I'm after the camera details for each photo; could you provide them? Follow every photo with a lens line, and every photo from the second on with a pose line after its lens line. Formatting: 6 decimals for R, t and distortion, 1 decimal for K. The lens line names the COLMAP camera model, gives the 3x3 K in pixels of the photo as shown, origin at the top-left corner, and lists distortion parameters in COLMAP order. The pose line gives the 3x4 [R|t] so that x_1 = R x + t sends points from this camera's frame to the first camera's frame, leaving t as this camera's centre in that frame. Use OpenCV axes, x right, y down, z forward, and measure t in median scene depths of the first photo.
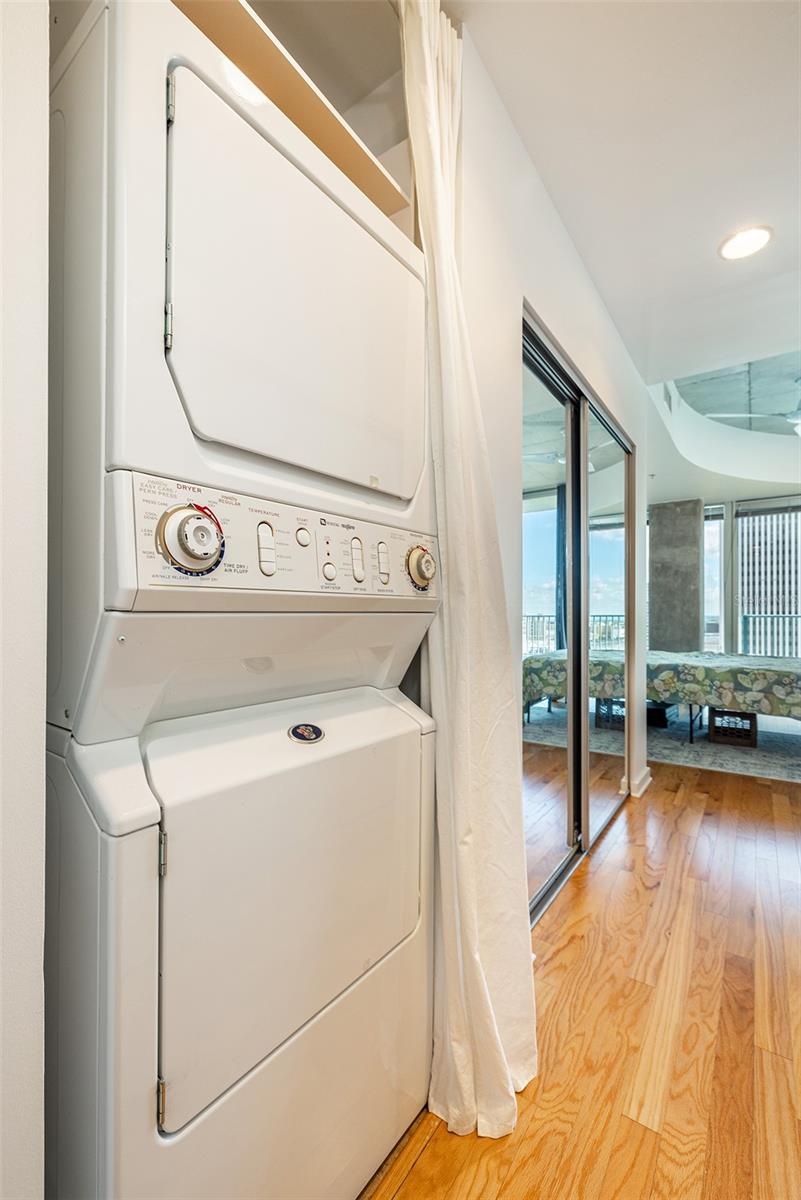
lens RADIAL K [[510.8, 0, 407.7], [0, 510.8, 613.4], [0, 0, 1]] dist [0.001505, 0.000334]
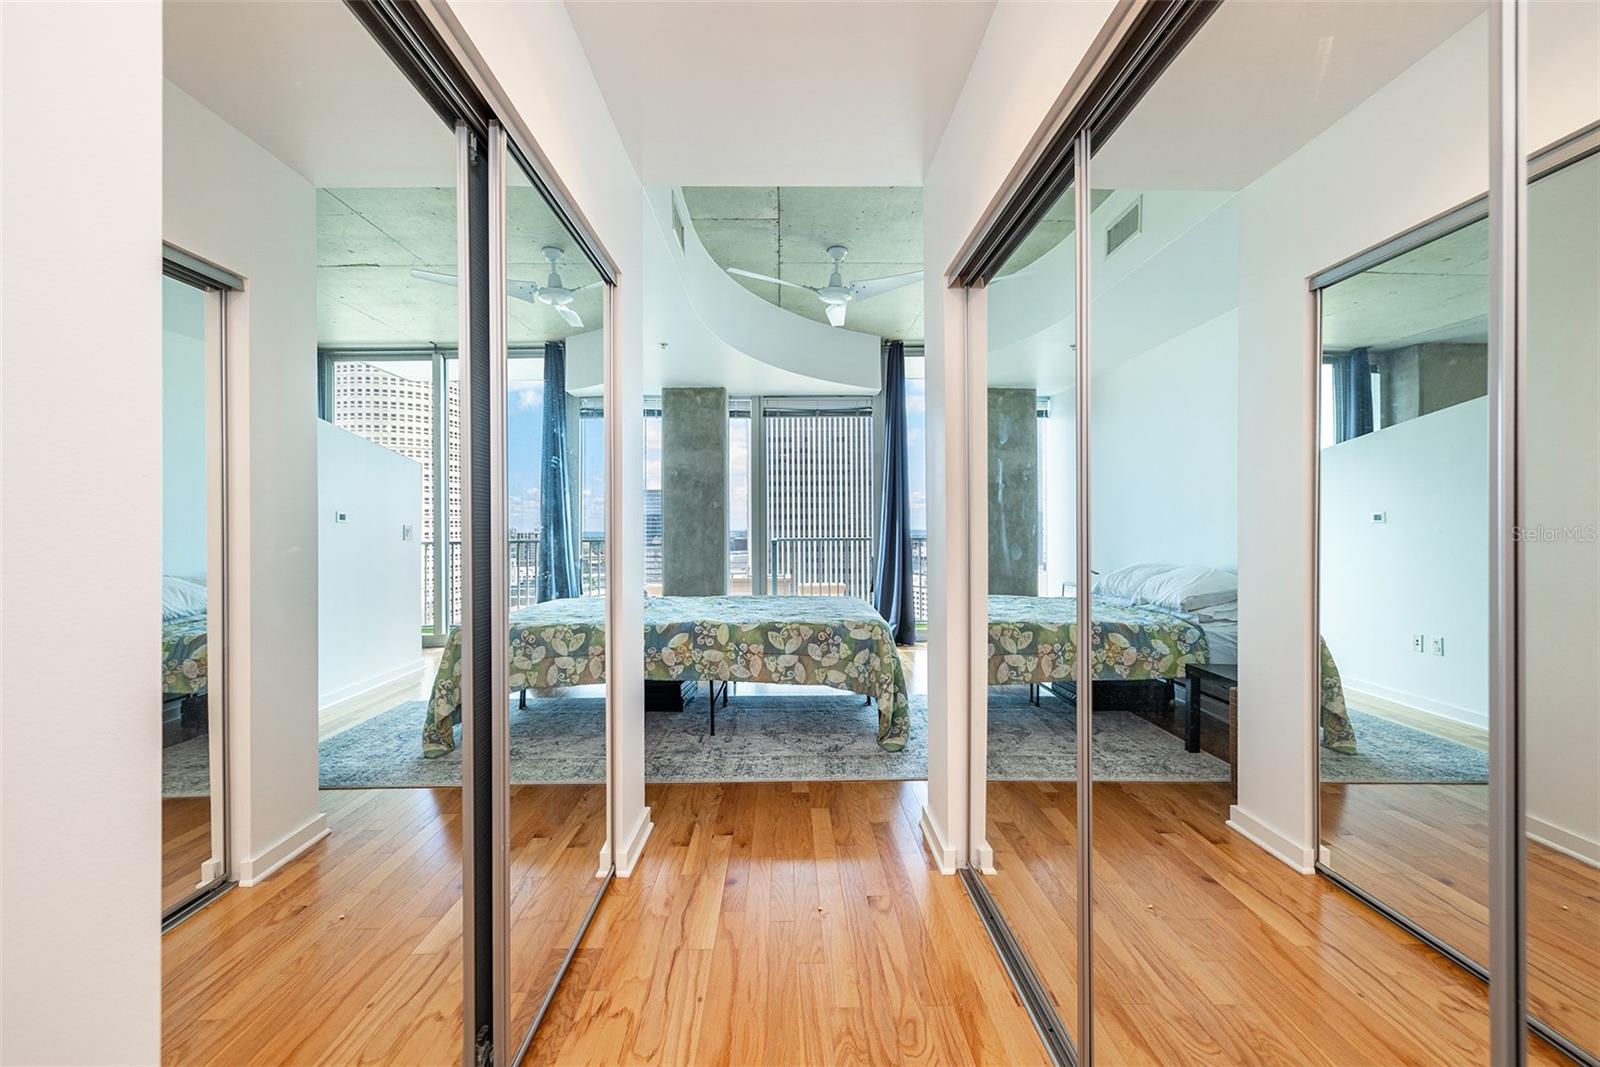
lens RADIAL K [[692.9, 0, 800.0], [0, 692.9, 533.5], [0, 0, 1]] dist [0.000873, -0.000019]
pose [[0.811739, -0.007210, 0.583975, 0.112528], [0.003971, 0.999969, 0.006826, -0.026893], [-0.584006, -0.003222, 0.811743, 0.181364]]
